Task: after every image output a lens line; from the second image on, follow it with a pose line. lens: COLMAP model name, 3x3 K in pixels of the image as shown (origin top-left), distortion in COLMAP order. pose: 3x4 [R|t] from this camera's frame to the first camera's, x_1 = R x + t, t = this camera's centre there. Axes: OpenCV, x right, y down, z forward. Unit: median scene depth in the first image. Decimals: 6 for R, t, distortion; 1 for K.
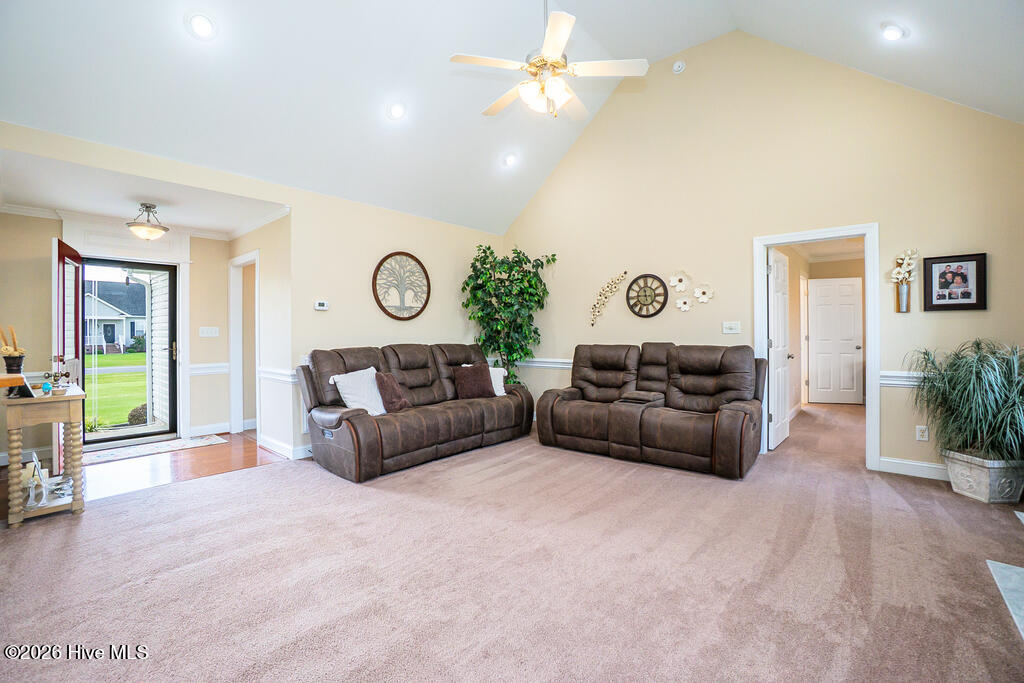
lens RADIAL K [[452.3, 0, 508.6], [0, 452.3, 336.2], [0, 0, 1]] dist [-0.037788, 0.003848]
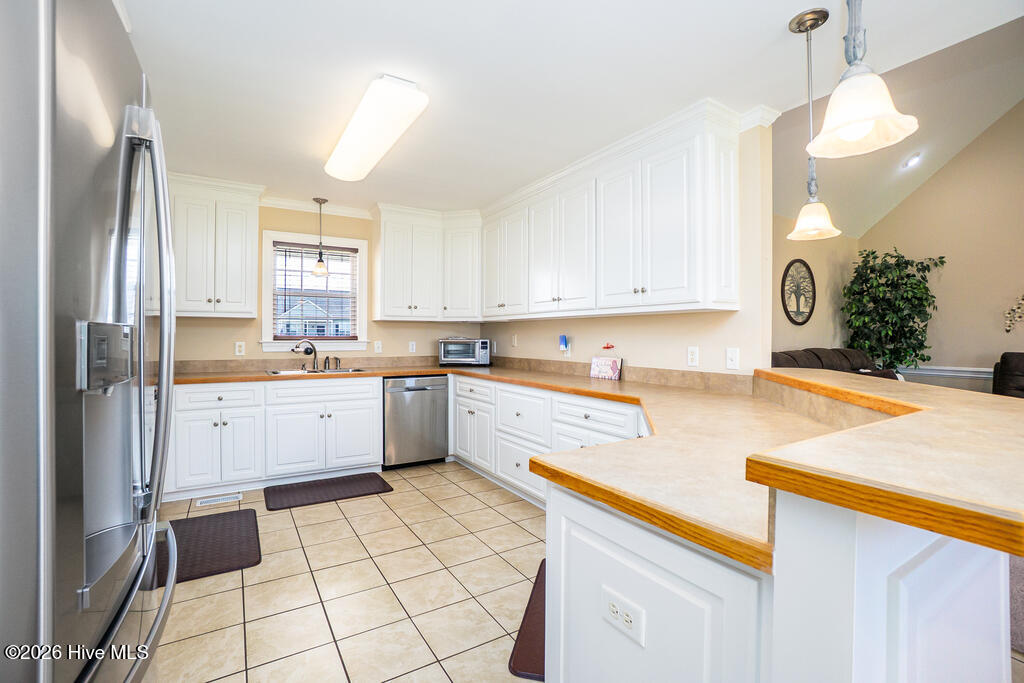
lens RADIAL K [[452.3, 0, 506.3], [0, 452.3, 341.1], [0, 0, 1]] dist [-0.037788, 0.003848]
pose [[0.954151, 0.015876, -0.298903, -0.587660], [-0.015087, 0.999874, 0.004947, 0.006684], [0.298944, -0.000211, 0.954271, -0.181103]]
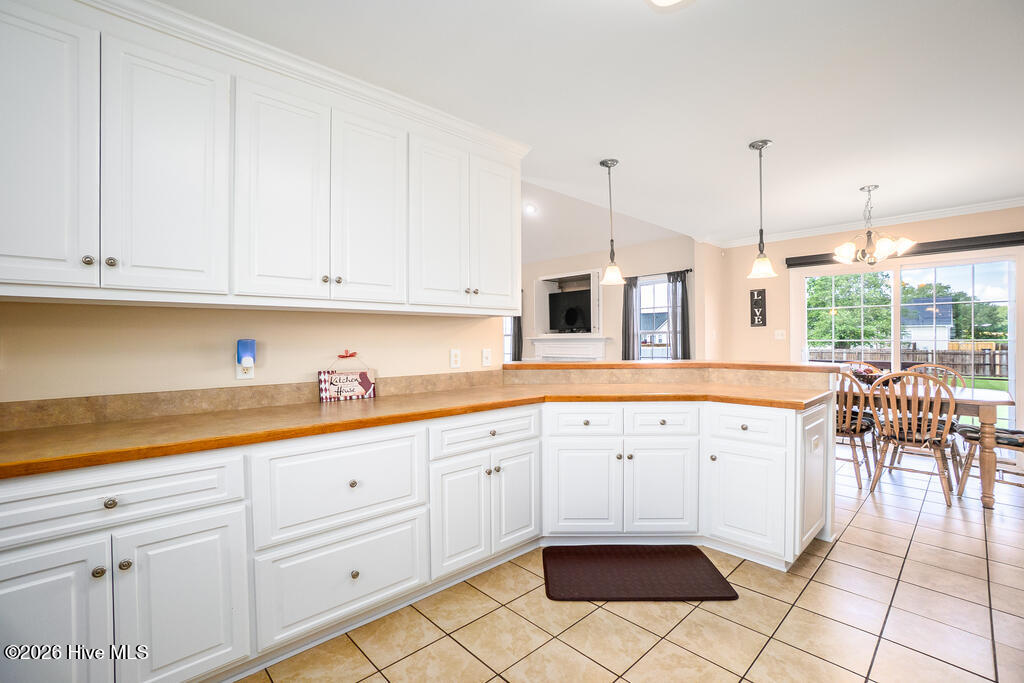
lens RADIAL K [[452.3, 0, 512.5], [0, 452.3, 343.8], [0, 0, 1]] dist [-0.037788, 0.003848]
pose [[0.109933, -0.002248, 0.993936, -1.091199], [0.013763, 0.999905, 0.000739, 0.006522], [-0.993844, 0.013599, 0.109954, 0.270195]]
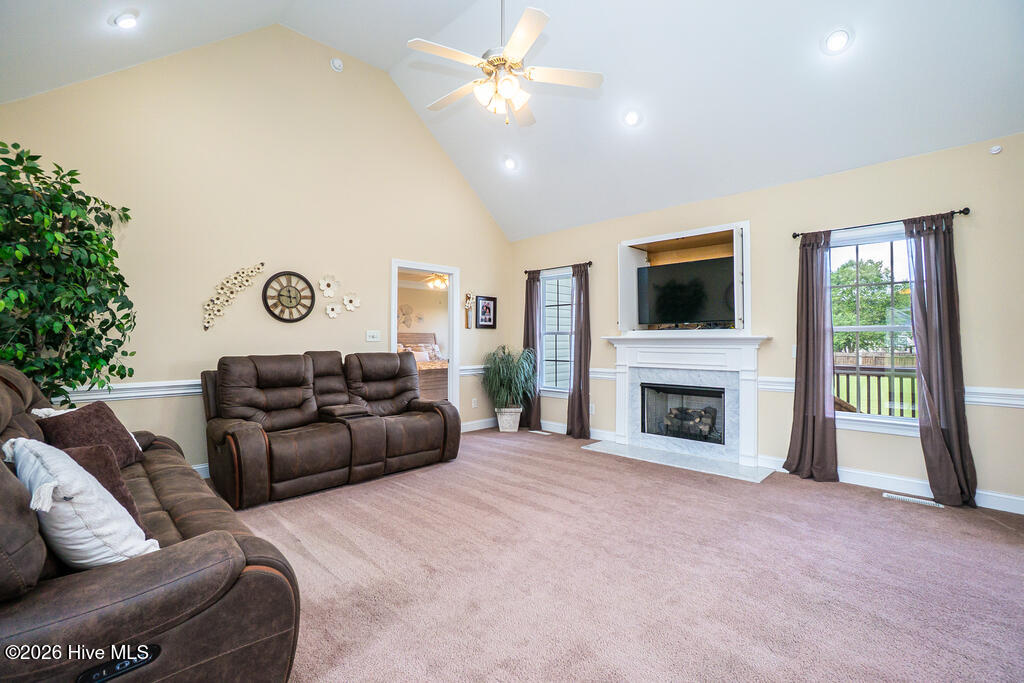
lens RADIAL K [[452.3, 0, 504.6], [0, 452.3, 337.6], [0, 0, 1]] dist [-0.037788, 0.003848]
pose [[0.077151, 0.013708, 0.996925, -0.514206], [0.006977, 0.999874, -0.014289, 0.001993], [-0.996995, 0.008058, 0.077045, 0.541363]]
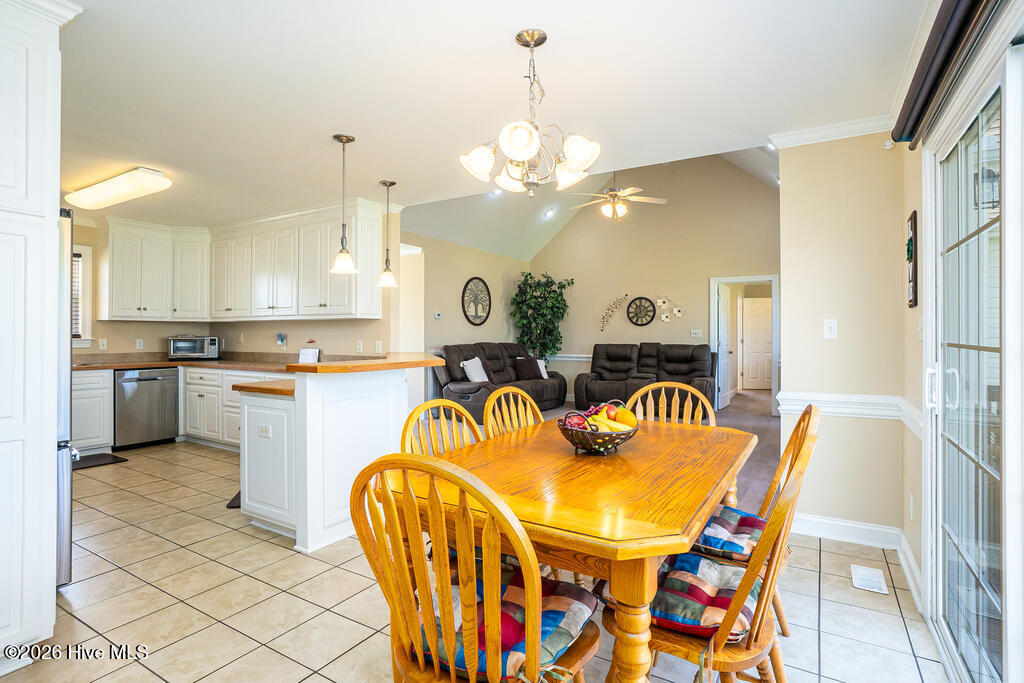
lens RADIAL K [[520.4, 0, 508.1], [0, 520.4, 335.1], [0, 0, 1]] dist [-0.022729, 0.001277]
pose [[0.986891, 0.010577, 0.161044, -0.412630], [-0.009136, 0.999911, -0.009690, 0.009384], [-0.161132, 0.008092, 0.986900, -0.637870]]
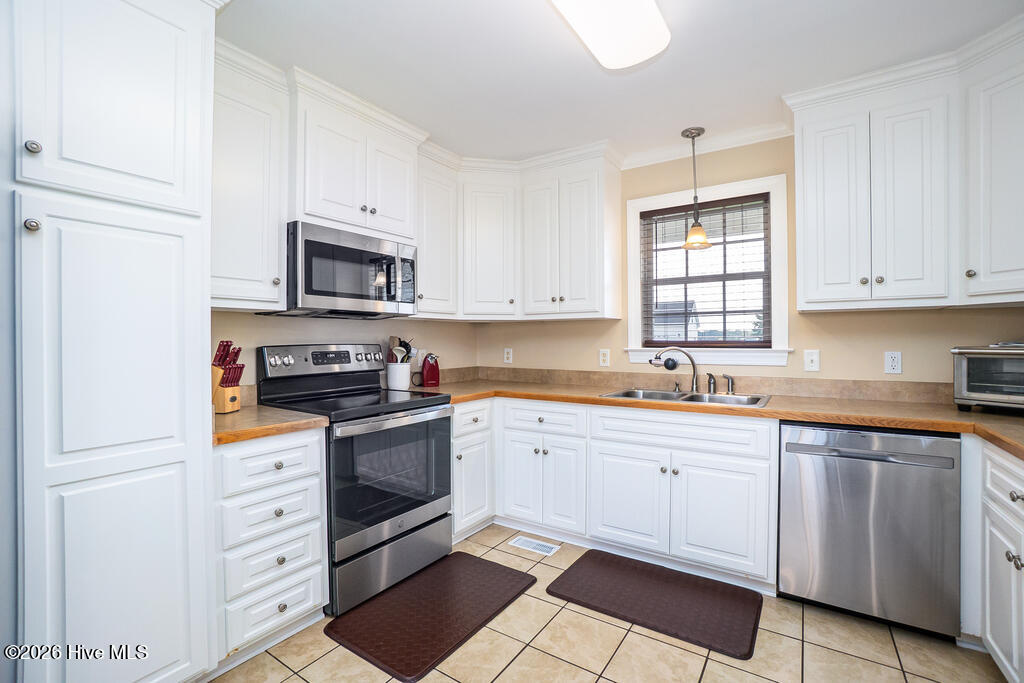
lens RADIAL K [[452.3, 0, 505.2], [0, 452.3, 339.1], [0, 0, 1]] dist [-0.037788, 0.003848]
pose [[0.116353, 0.007653, -0.993178, -0.652243], [-0.001239, 0.999971, 0.007561, 0.000359], [0.993207, 0.000351, 0.116359, 0.199439]]
